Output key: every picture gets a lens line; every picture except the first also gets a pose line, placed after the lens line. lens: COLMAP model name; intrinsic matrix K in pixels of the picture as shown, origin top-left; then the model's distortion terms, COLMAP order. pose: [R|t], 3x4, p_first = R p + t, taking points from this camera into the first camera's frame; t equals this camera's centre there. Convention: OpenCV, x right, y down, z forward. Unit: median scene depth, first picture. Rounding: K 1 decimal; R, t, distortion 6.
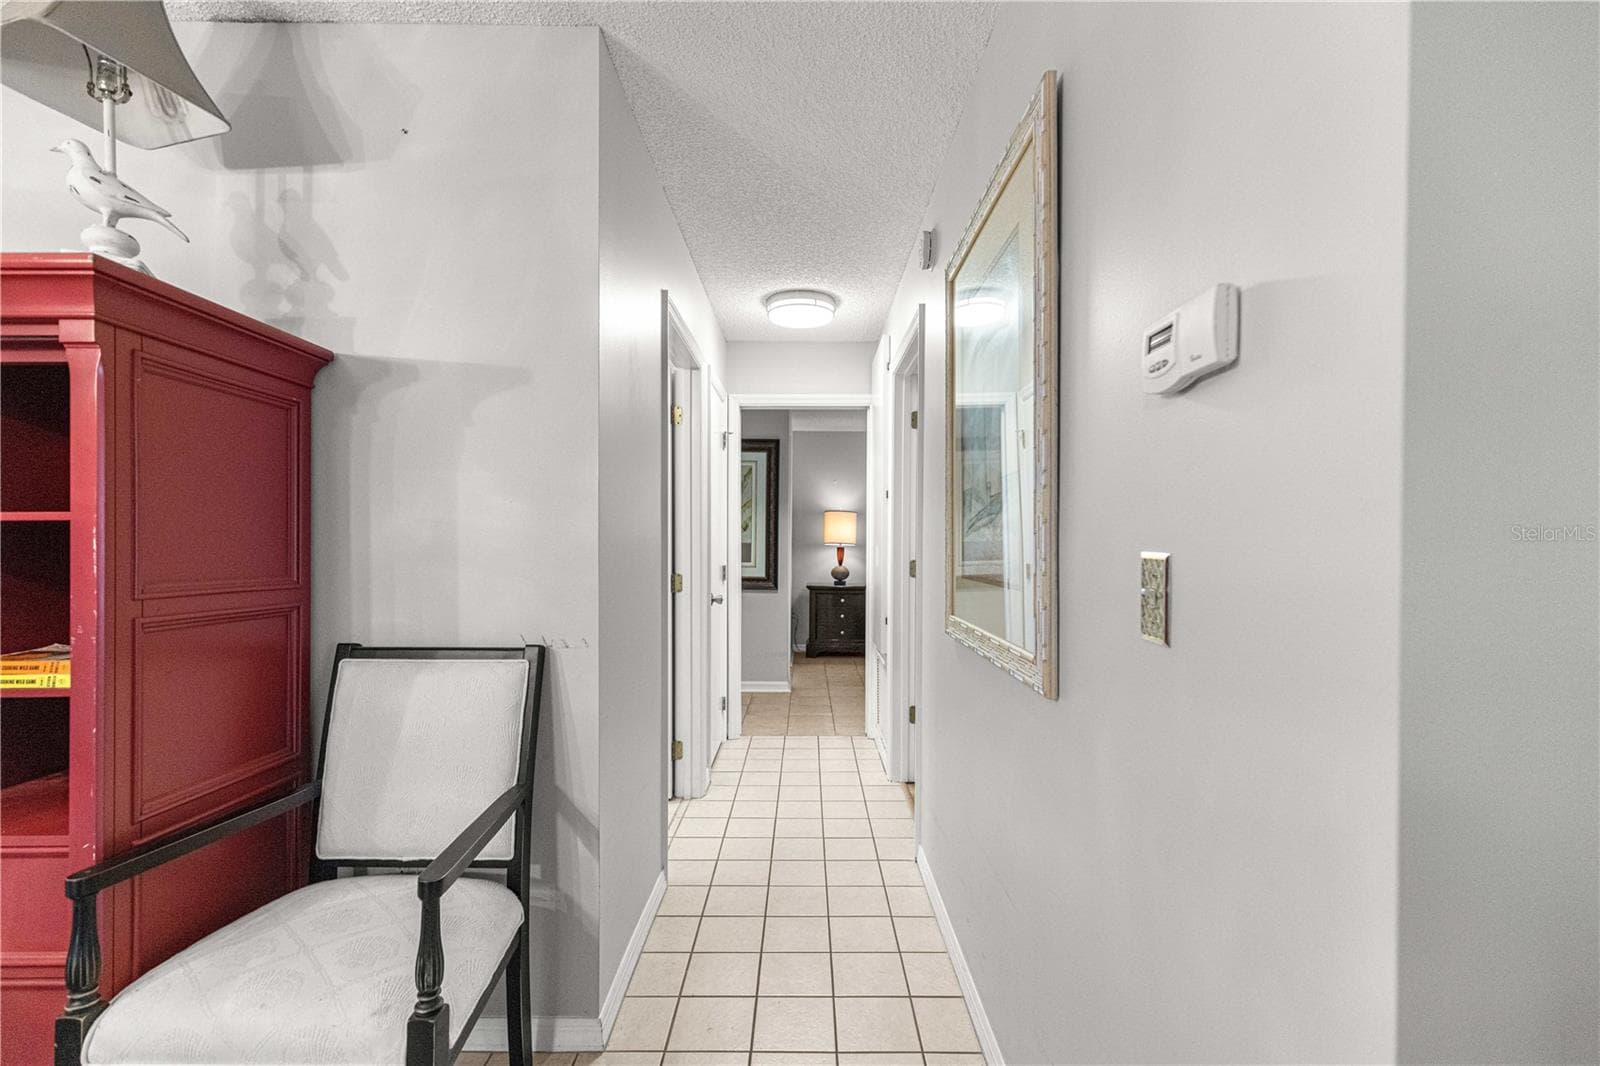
lens RADIAL K [[715.5, 0, 819.0], [0, 715.5, 546.4], [0, 0, 1]] dist [0.000946, -0.000211]
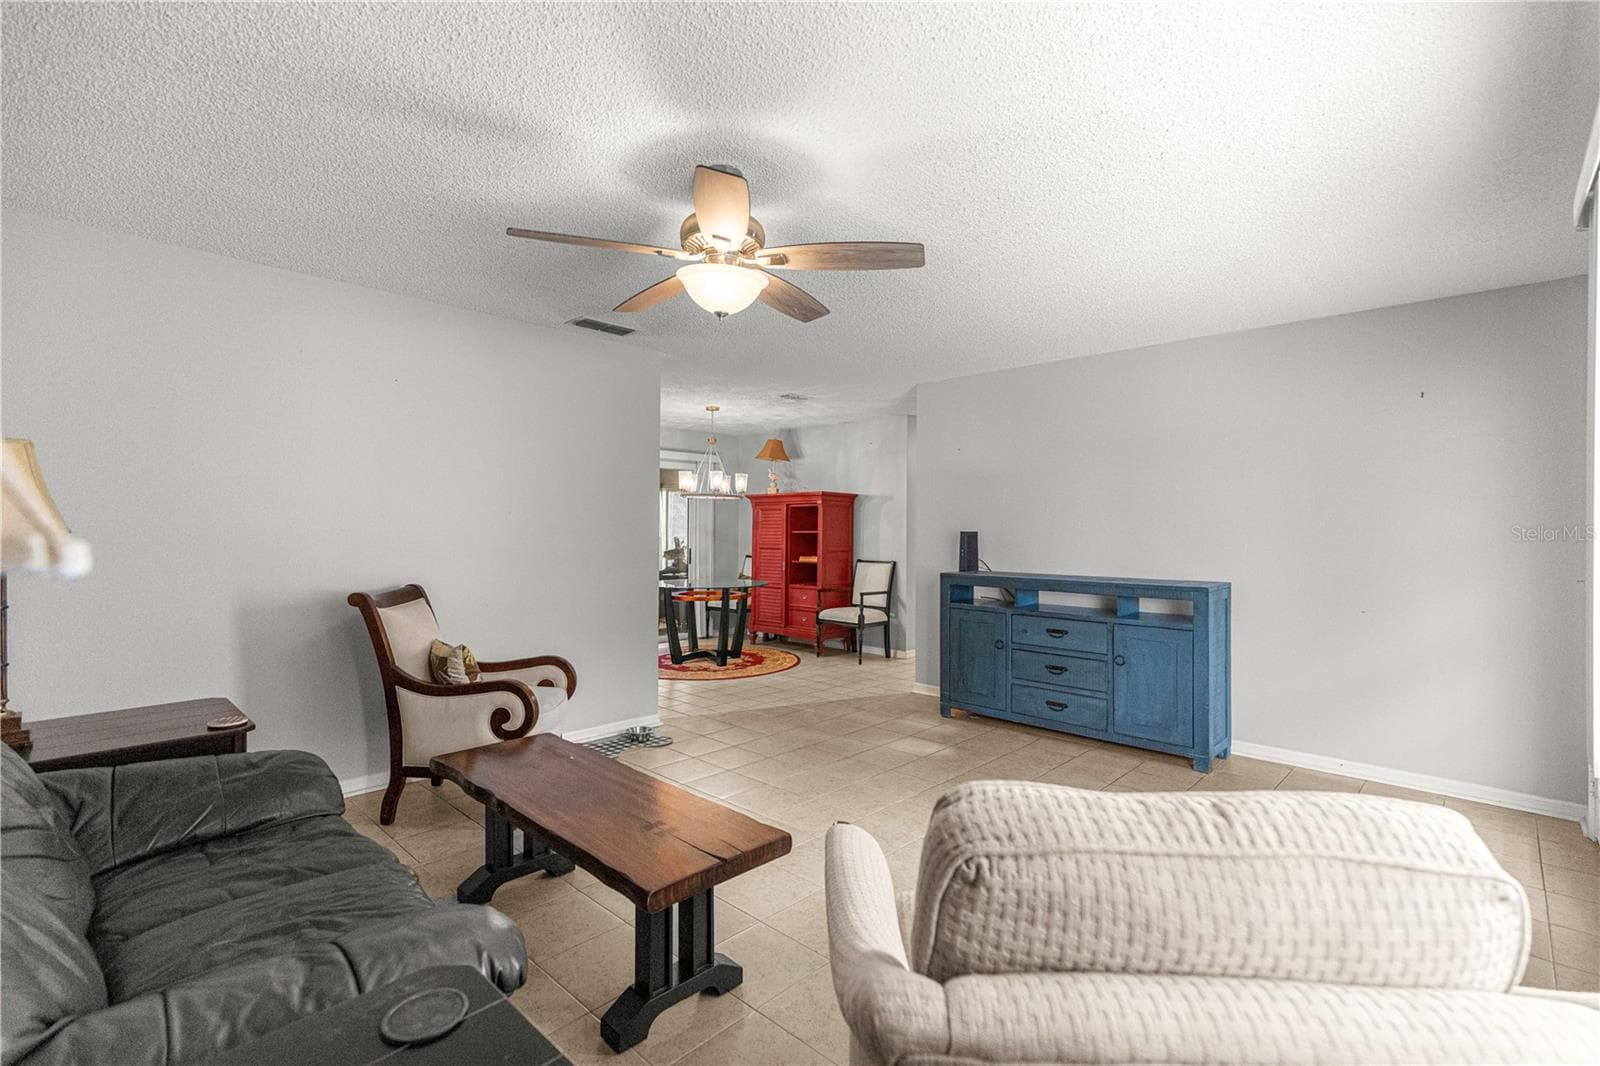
lens RADIAL K [[719.8, 0, 798.3], [0, 719.8, 530.3], [0, 0, 1]] dist [0.002717, -0.000850]
pose [[0.719273, -0.002369, -0.694724, 2.206741], [-0.006049, 0.999935, -0.009672, 0.001006], [0.694702, 0.011159, 0.719211, -2.518879]]
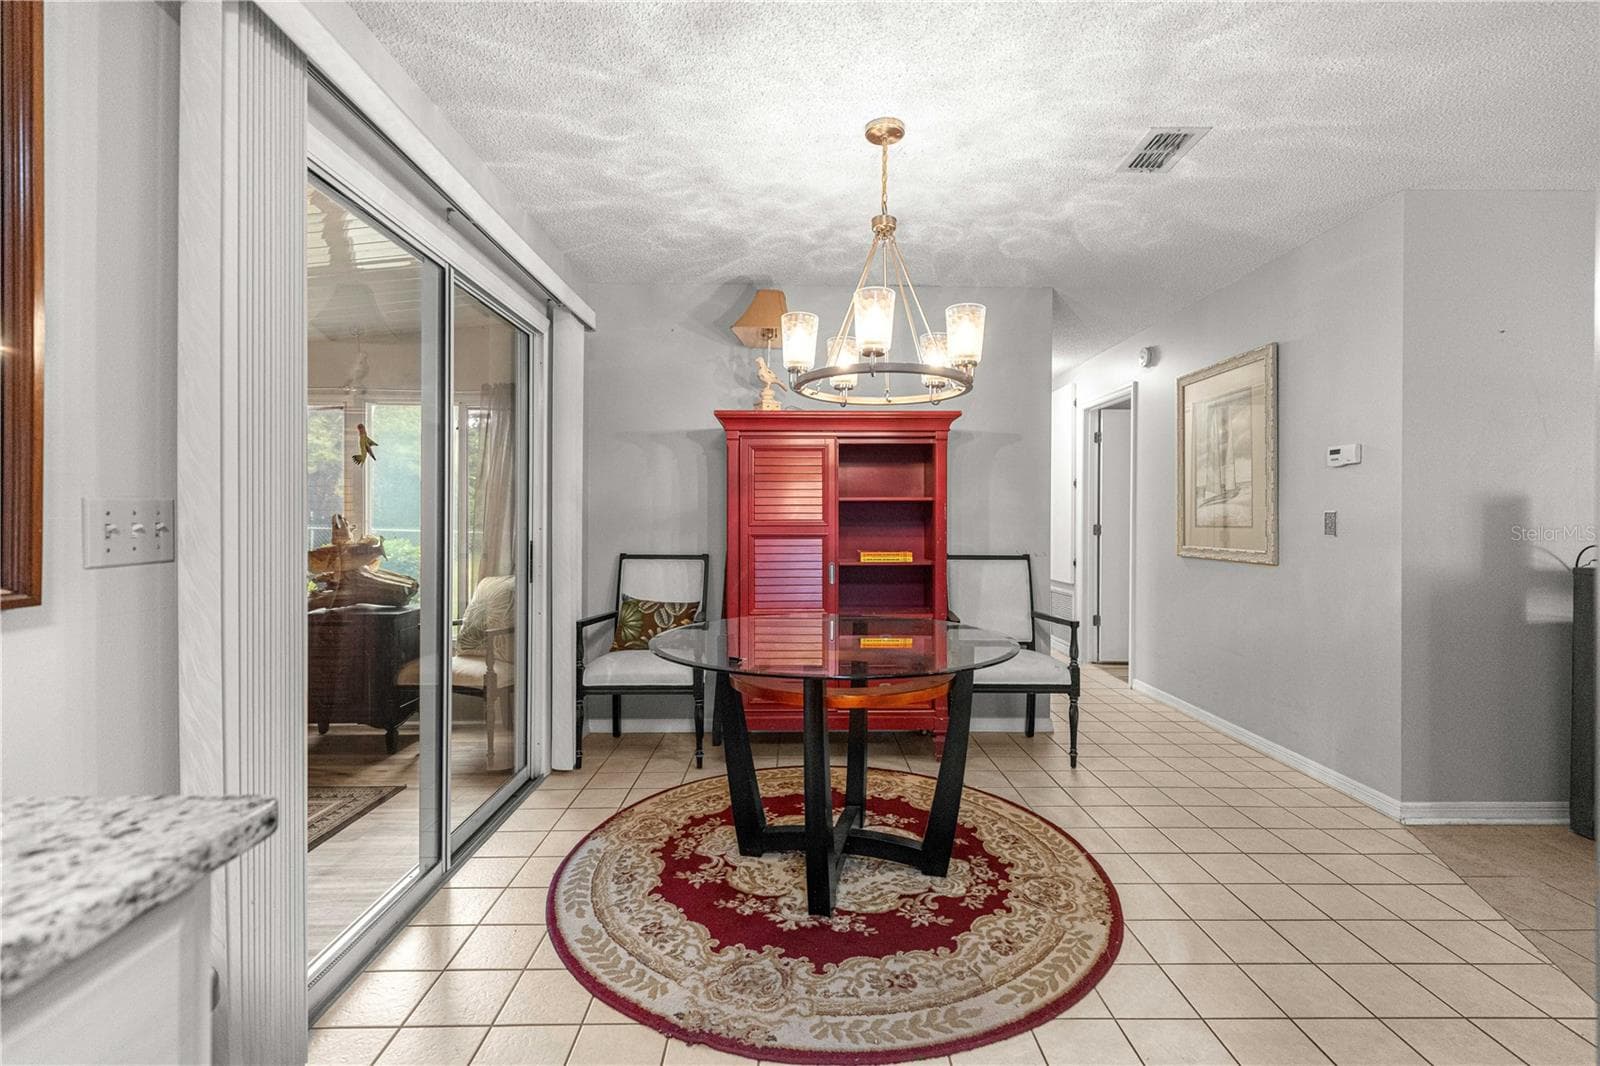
lens RADIAL K [[719.8, 0, 798.3], [0, 719.8, 530.3], [0, 0, 1]] dist [0.002717, -0.000850]
pose [[0.999989, 0.001697, -0.004389, -1.116383], [-0.001651, 0.999945, 0.010383, 0.038805], [0.004406, -0.010376, 0.999936, -1.339658]]
